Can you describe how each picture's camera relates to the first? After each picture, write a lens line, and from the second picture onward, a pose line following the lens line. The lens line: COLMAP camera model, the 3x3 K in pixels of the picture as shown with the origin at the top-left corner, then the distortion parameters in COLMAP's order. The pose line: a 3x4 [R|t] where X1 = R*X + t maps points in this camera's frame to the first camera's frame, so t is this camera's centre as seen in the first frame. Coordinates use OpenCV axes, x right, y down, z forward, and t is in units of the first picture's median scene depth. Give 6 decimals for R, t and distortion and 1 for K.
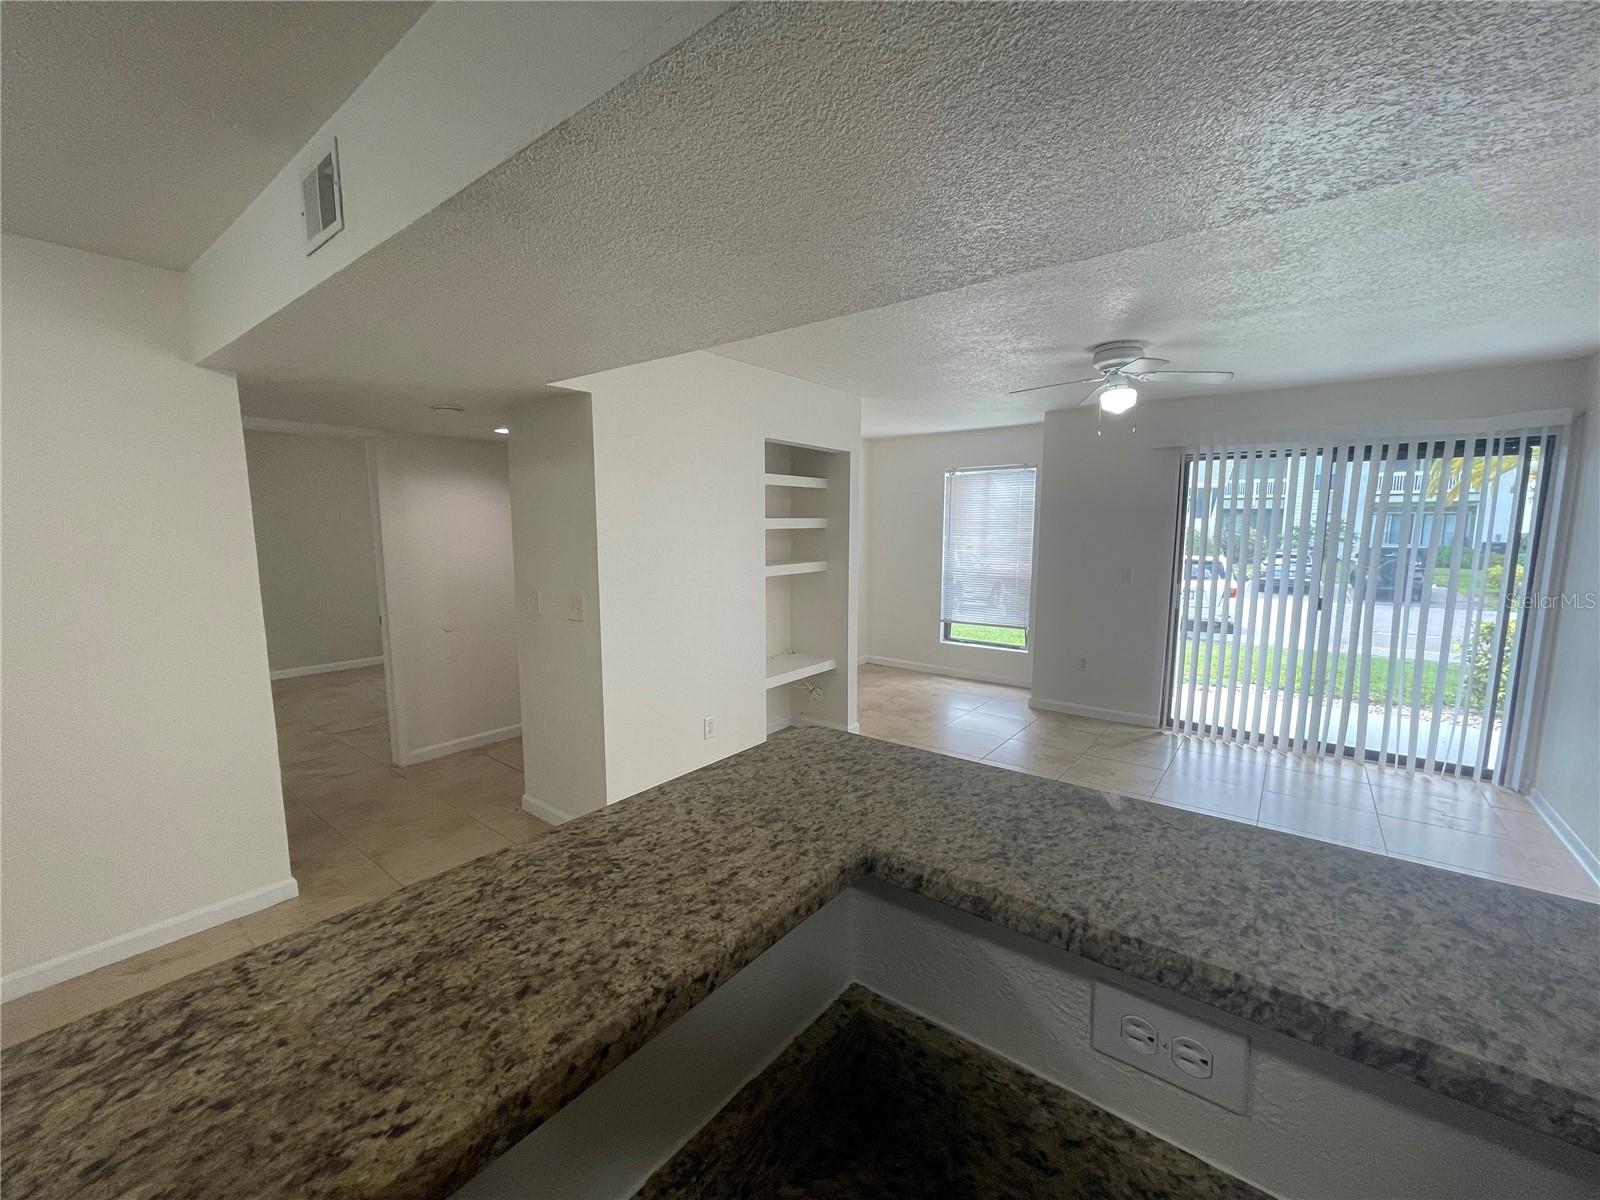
lens RADIAL K [[644.6, 0, 794.7], [0, 644.6, 599.3], [0, 0, 1]] dist [-0.003179, -0.000044]
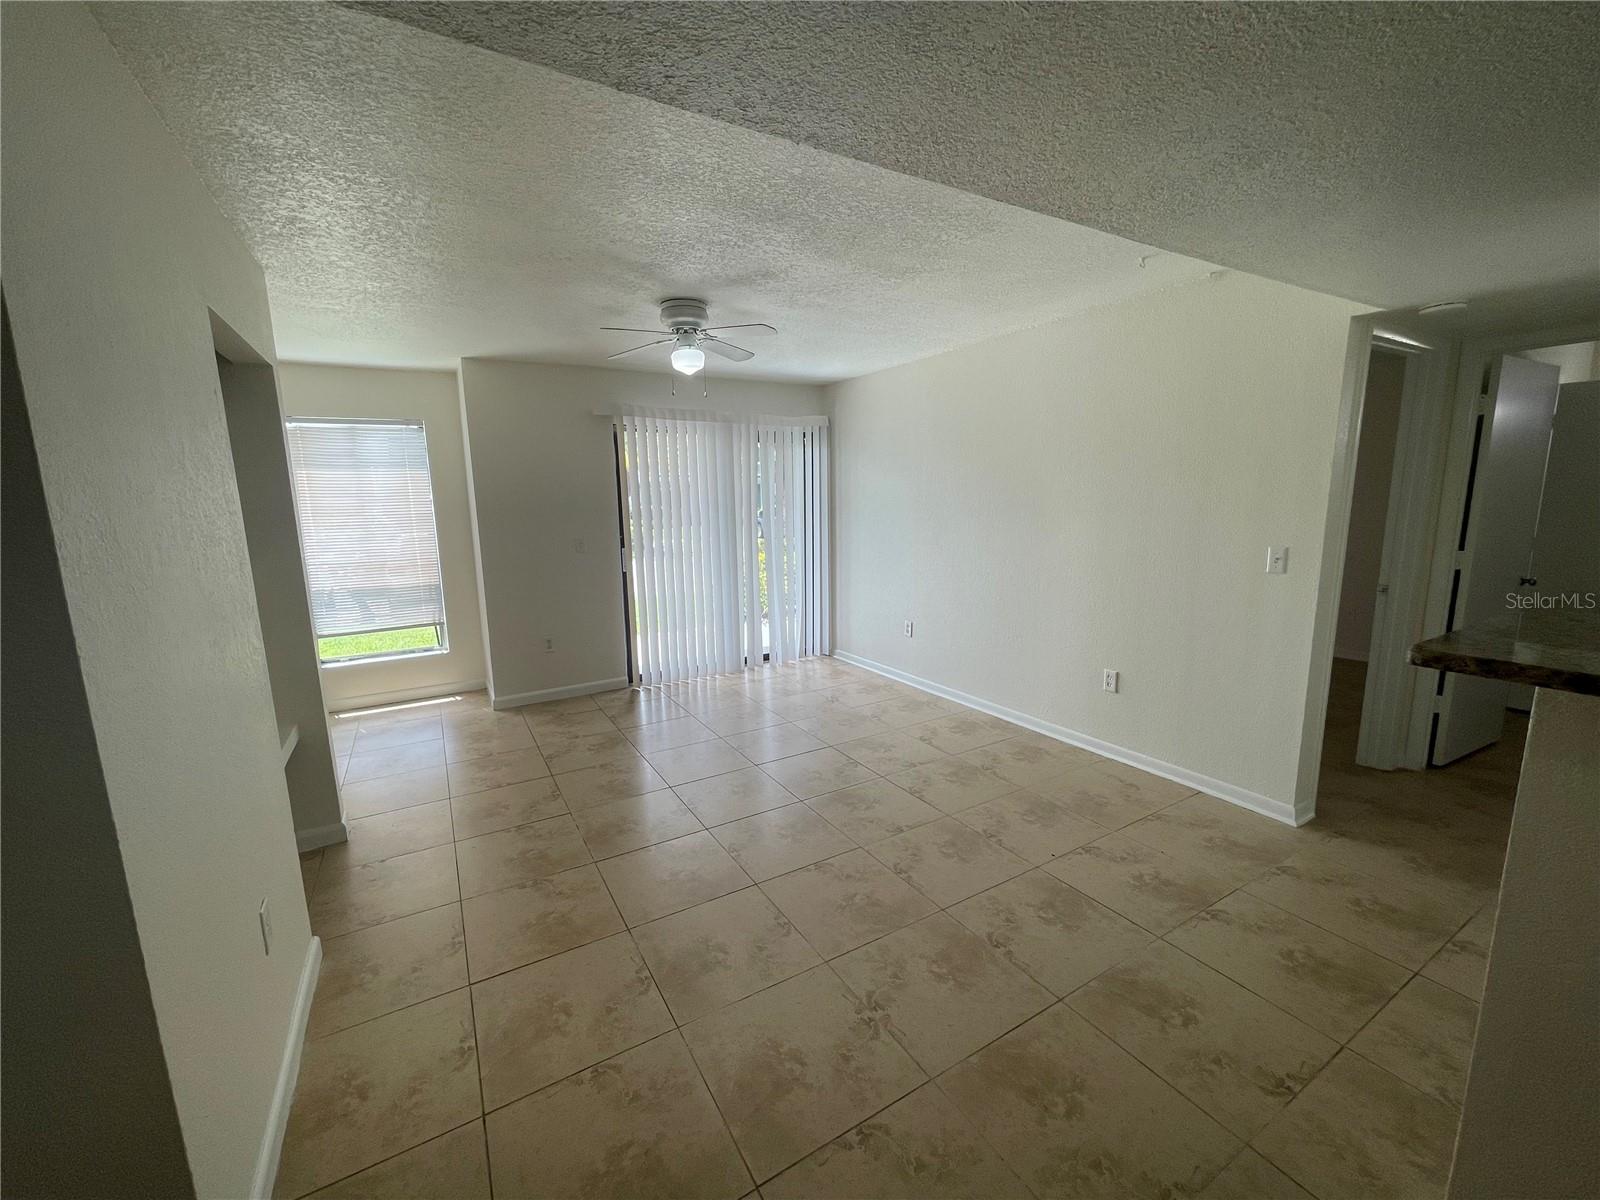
lens RADIAL K [[644.3, 0, 798.7], [0, 644.3, 603.8], [0, 0, 1]] dist [-0.001737, 0.000926]
pose [[0.369923, -0.162579, 0.914727, -0.250870], [0.130822, 0.983875, 0.121964, -0.023682], [-0.919806, 0.074549, 0.385227, 0.298076]]
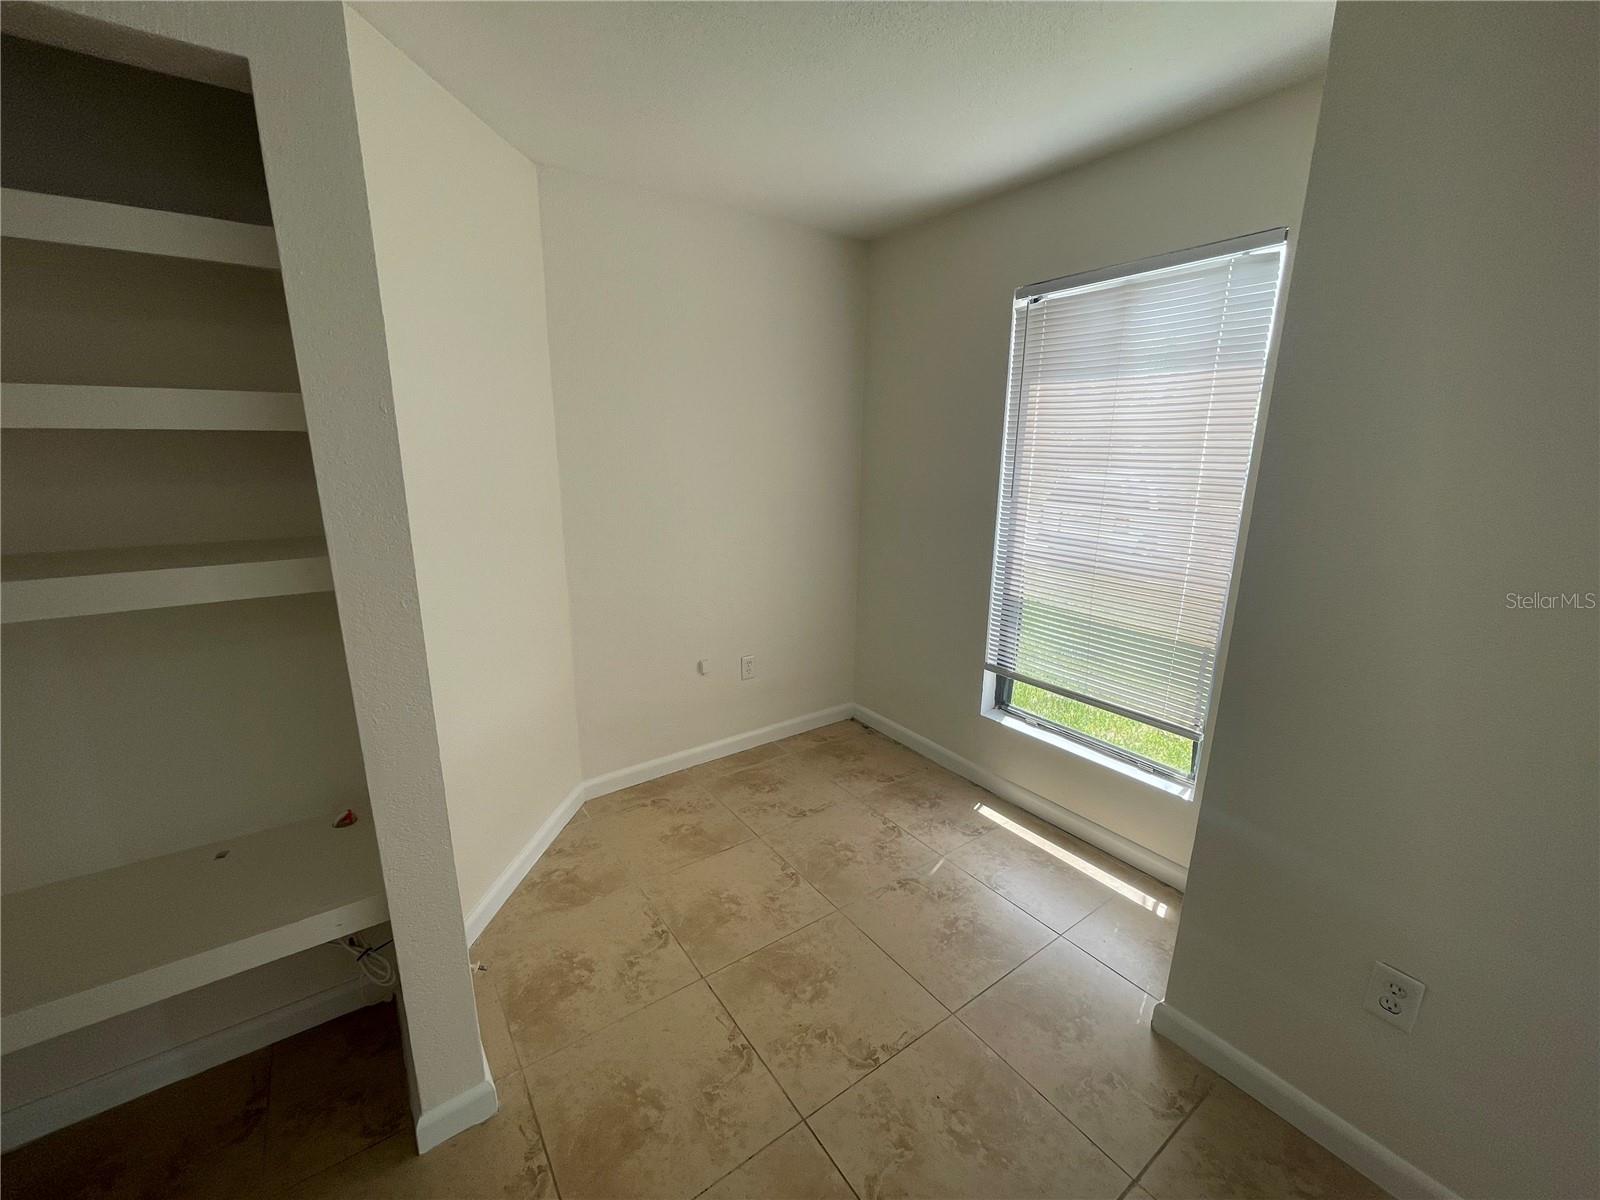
lens RADIAL K [[648.5, 0, 799.1], [0, 648.5, 605.4], [0, 0, 1]] dist [0.001815, 0.000608]
pose [[0.958179, 0.077056, -0.275600, 0.275035], [-0.041351, 0.990240, 0.133099, -0.074333], [0.283166, -0.116137, 0.952013, 0.689025]]
